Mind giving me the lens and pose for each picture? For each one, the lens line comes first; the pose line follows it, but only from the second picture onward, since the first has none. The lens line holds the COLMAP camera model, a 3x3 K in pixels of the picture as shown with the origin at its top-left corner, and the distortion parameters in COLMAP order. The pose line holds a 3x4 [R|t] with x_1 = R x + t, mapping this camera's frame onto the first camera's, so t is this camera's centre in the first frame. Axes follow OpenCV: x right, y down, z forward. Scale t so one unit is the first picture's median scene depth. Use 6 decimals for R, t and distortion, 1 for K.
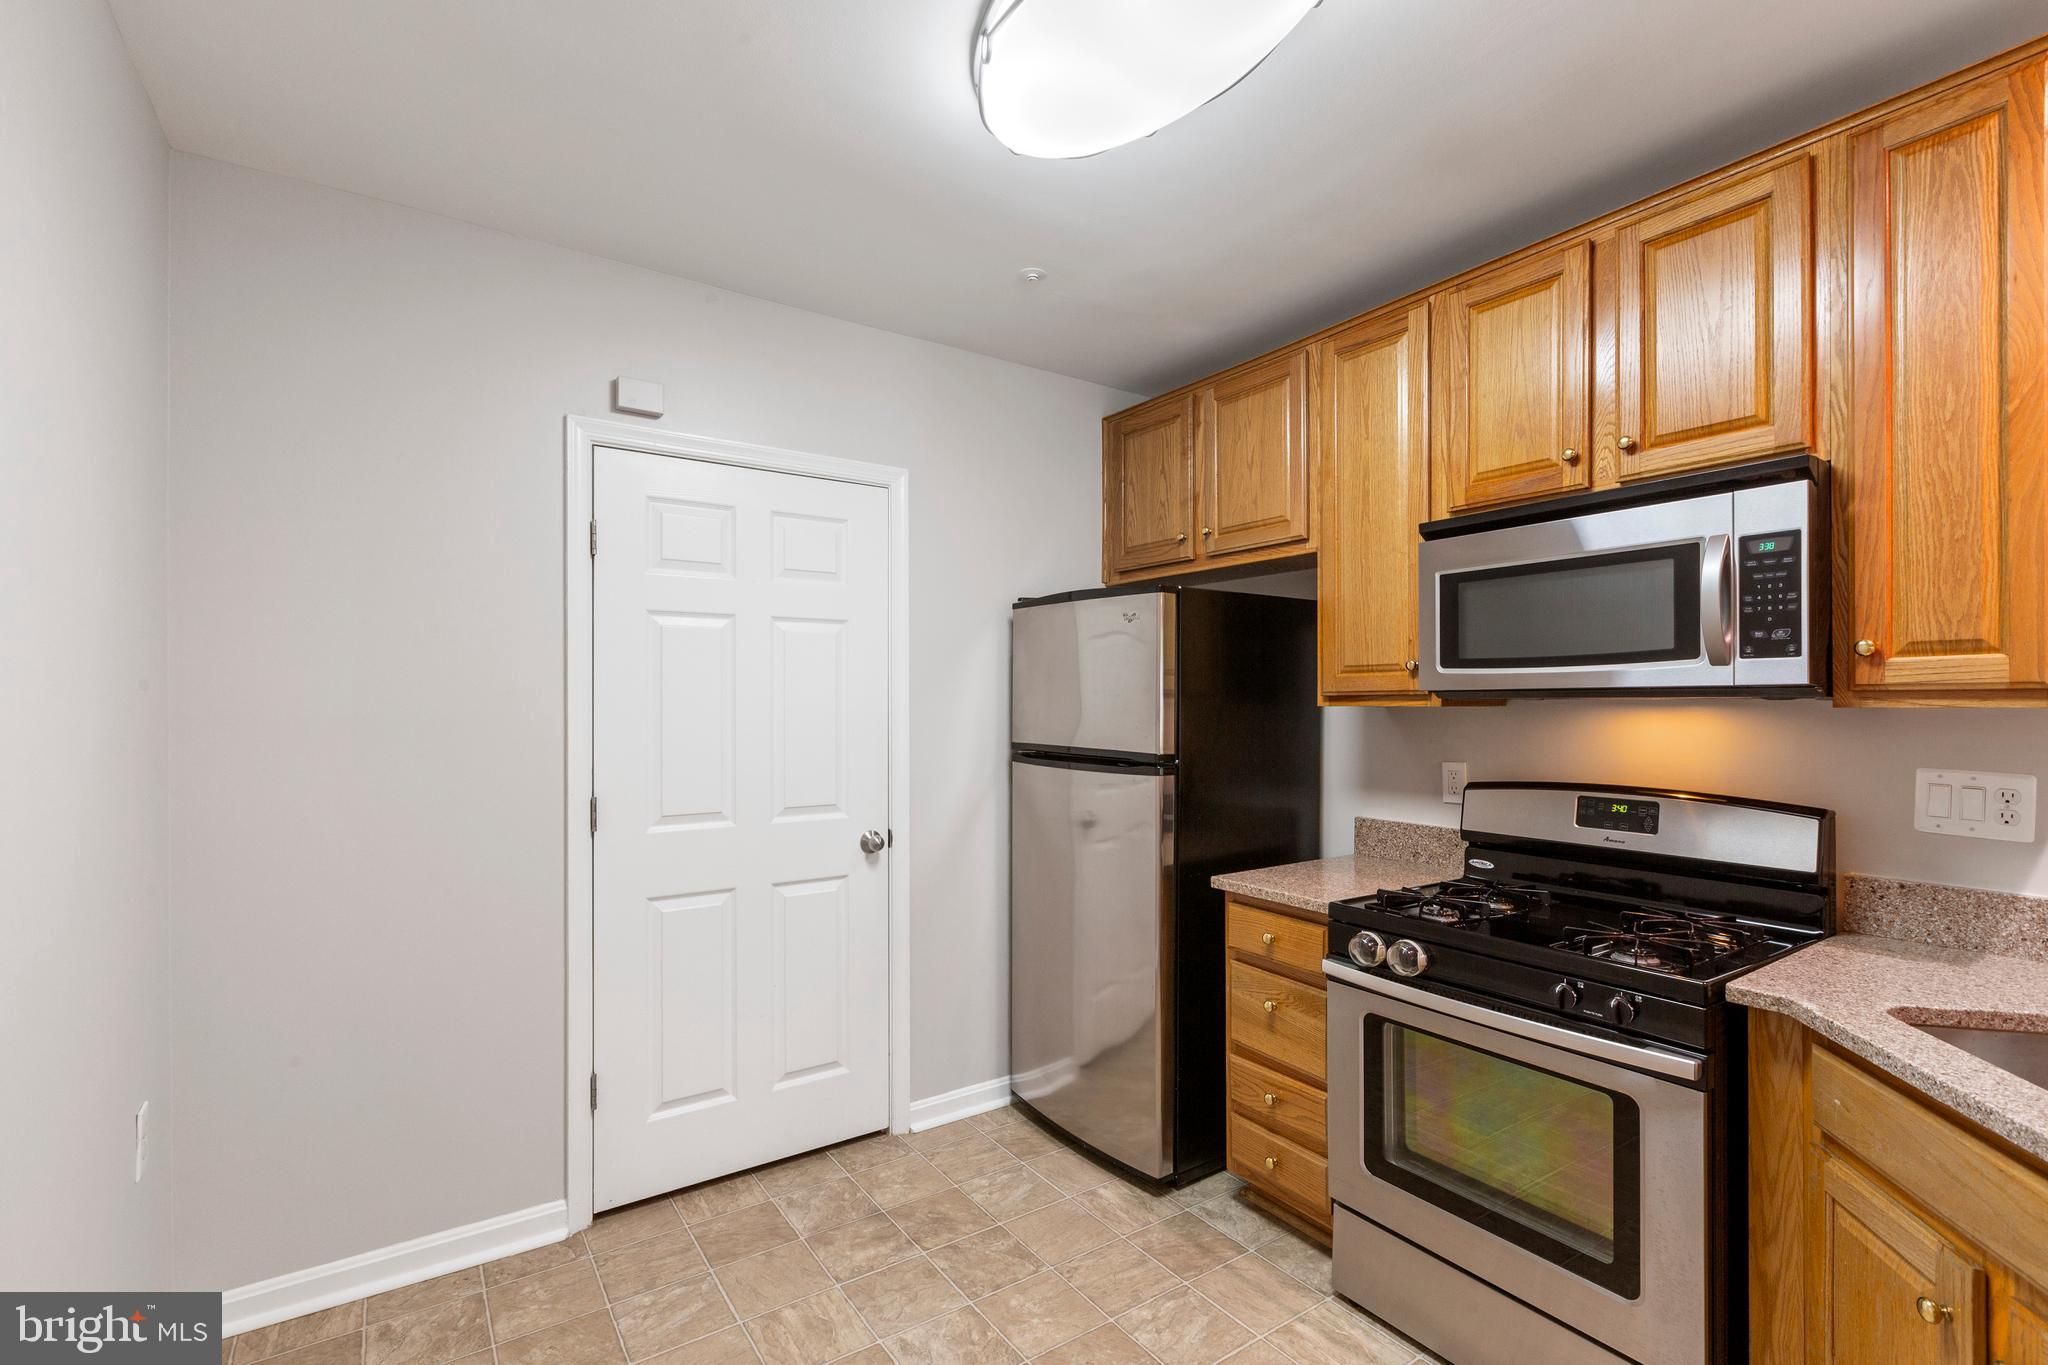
lens RADIAL K [[920.7, 0, 1025.8], [0, 920.7, 701.6], [0, 0, 1]] dist [0.001443, -0.000887]
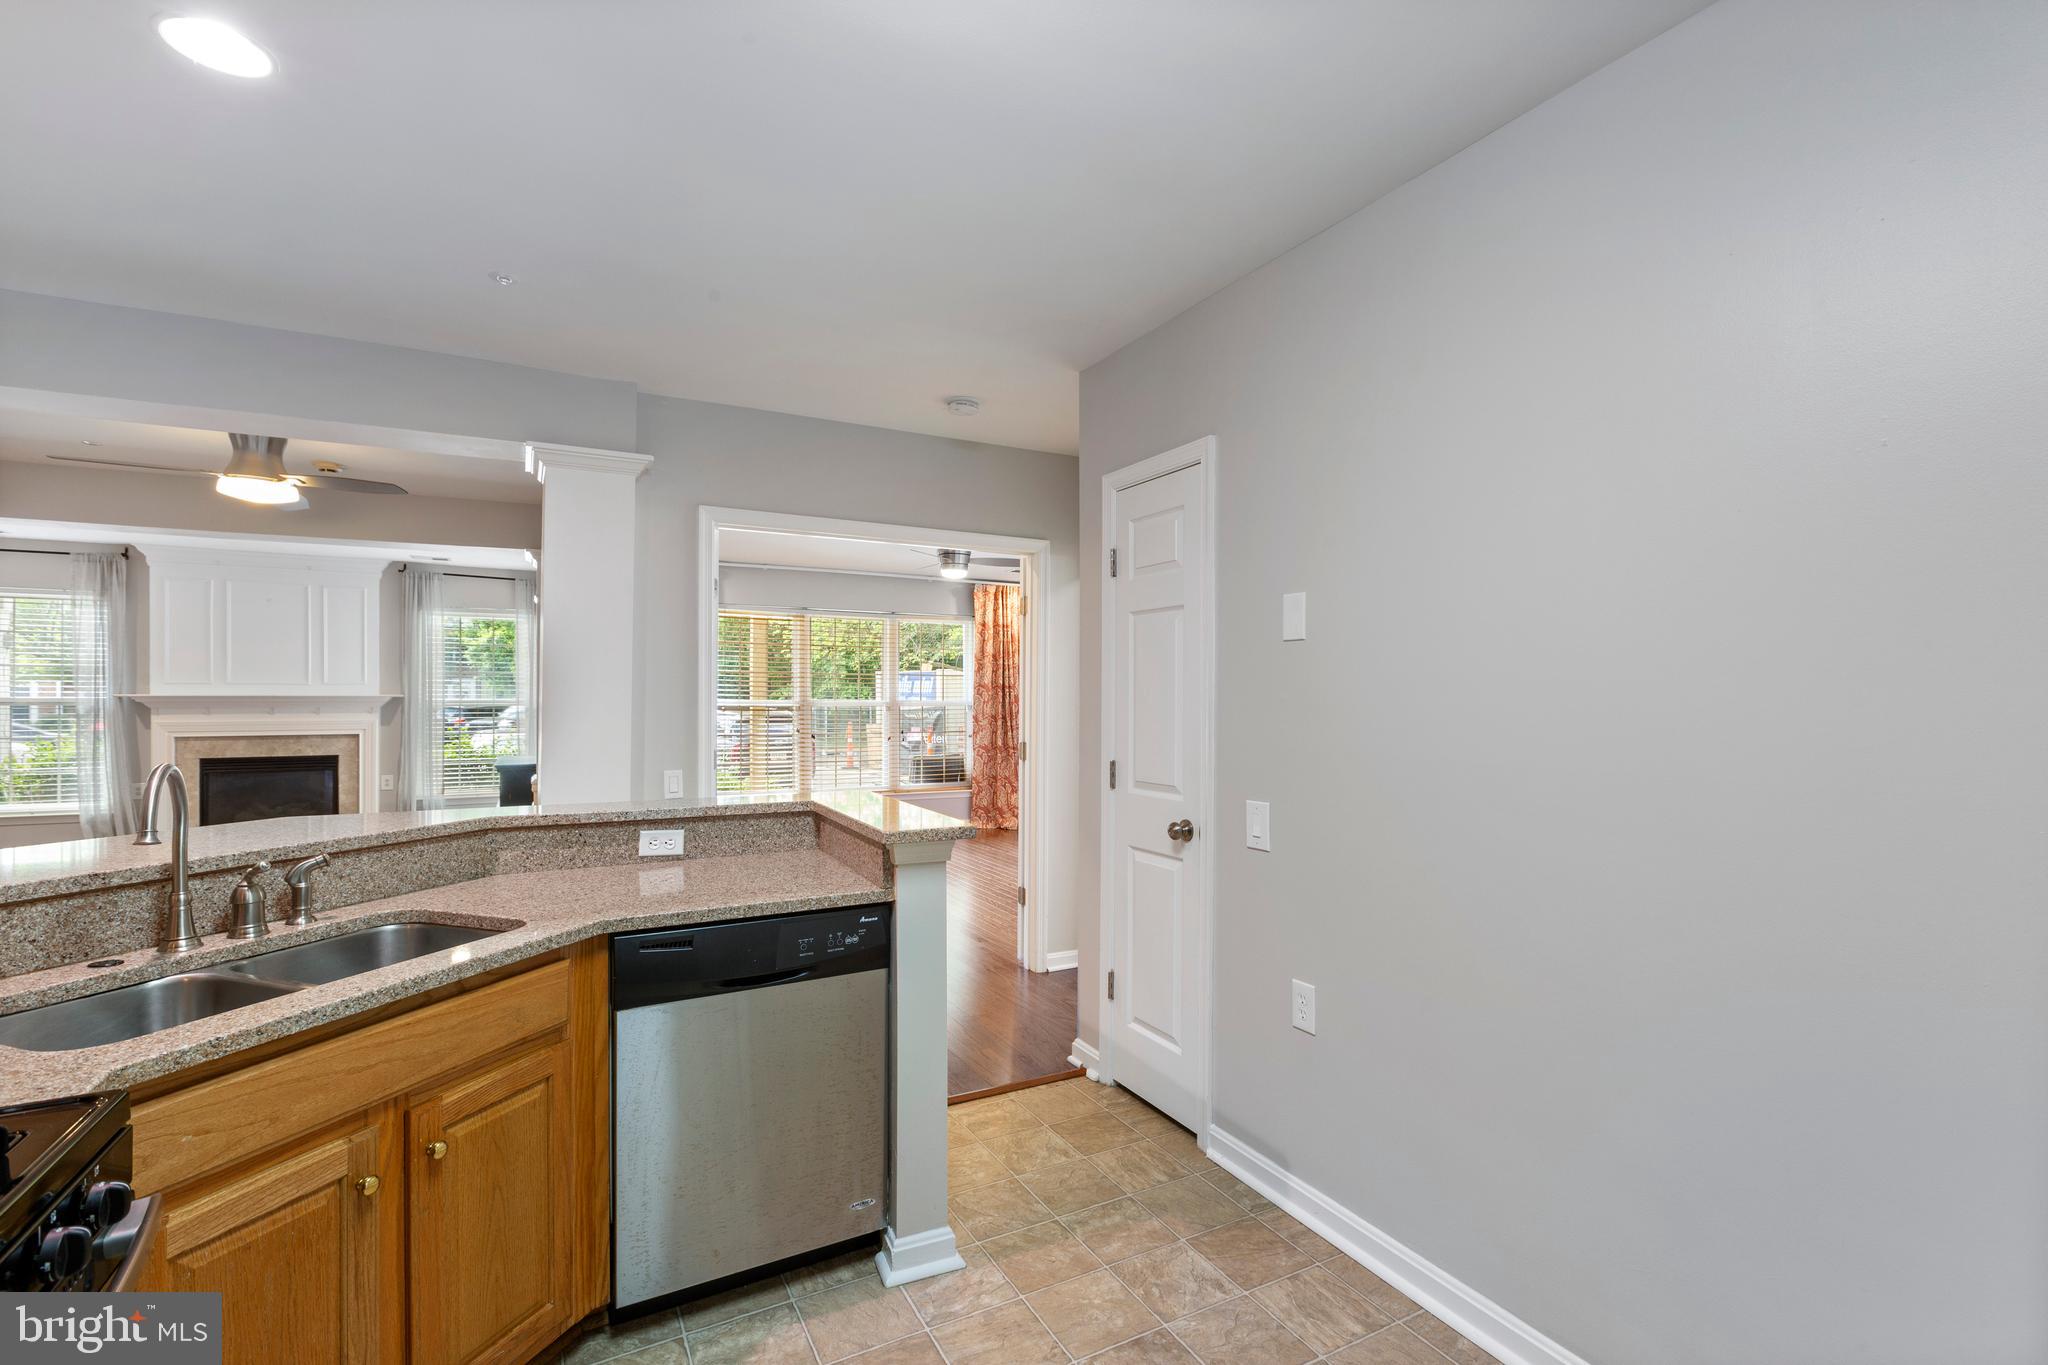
lens RADIAL K [[920.7, 0, 1024.2], [0, 920.7, 696.3], [0, 0, 1]] dist [0.001443, -0.000887]
pose [[-0.995026, -0.003967, 0.099538, -0.004040], [-0.003889, 0.999992, 0.000981, 0.004742], [-0.099541, 0.000589, -0.995033, 1.030774]]
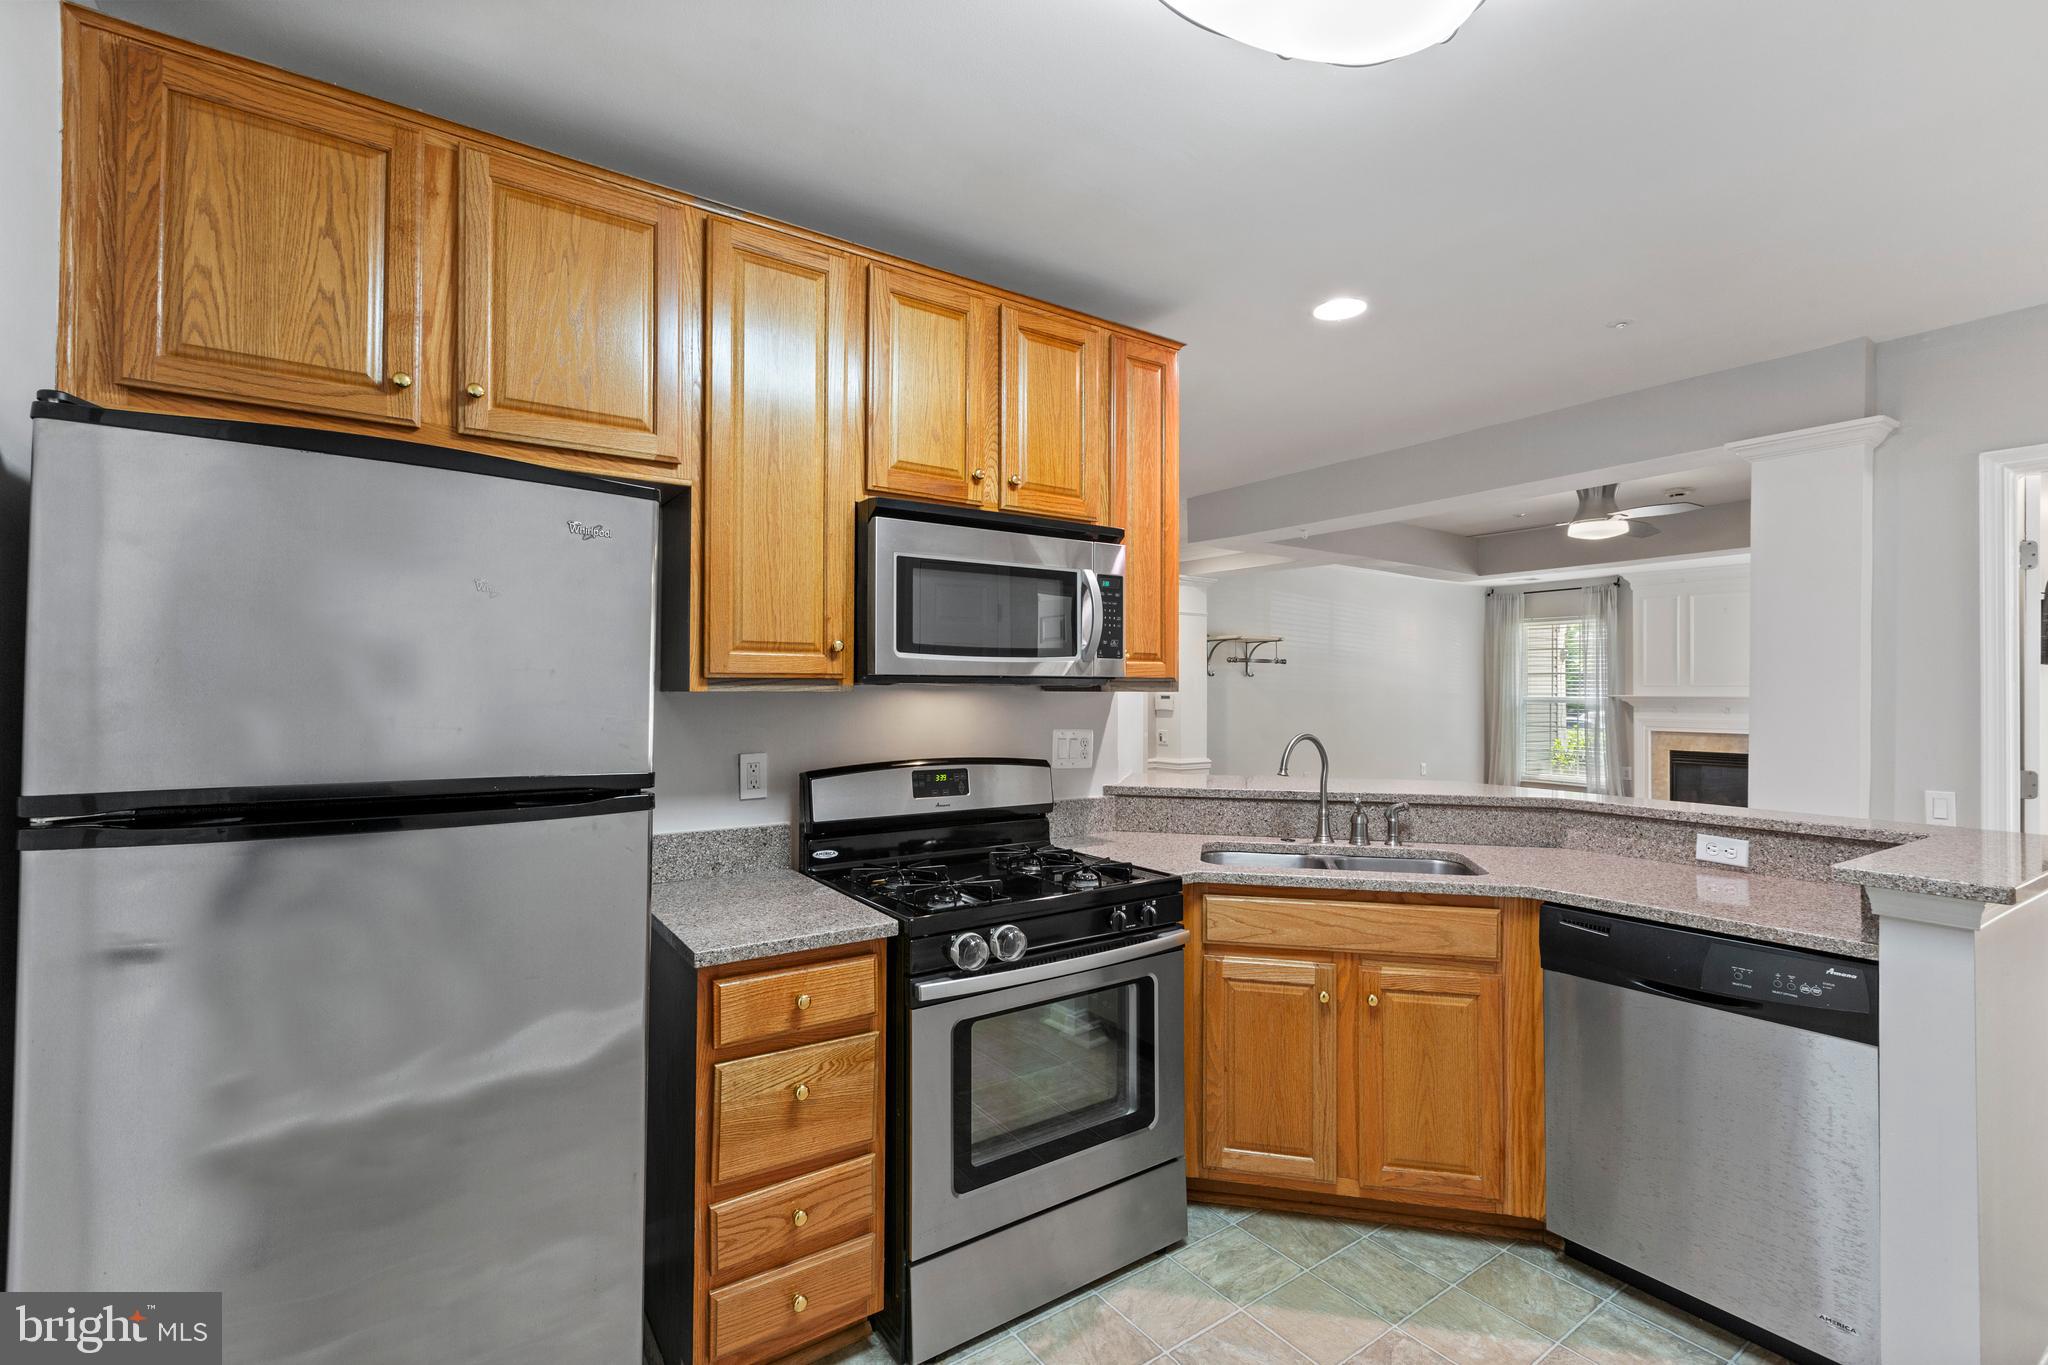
lens RADIAL K [[920.7, 0, 1029.1], [0, 920.7, 678.0], [0, 0, 1]] dist [0.001443, -0.000887]
pose [[-0.014385, 0.012207, 0.999822, -0.481589], [-0.005332, 0.999910, -0.012285, 0.001903], [-0.999882, -0.005508, -0.014319, 0.809927]]
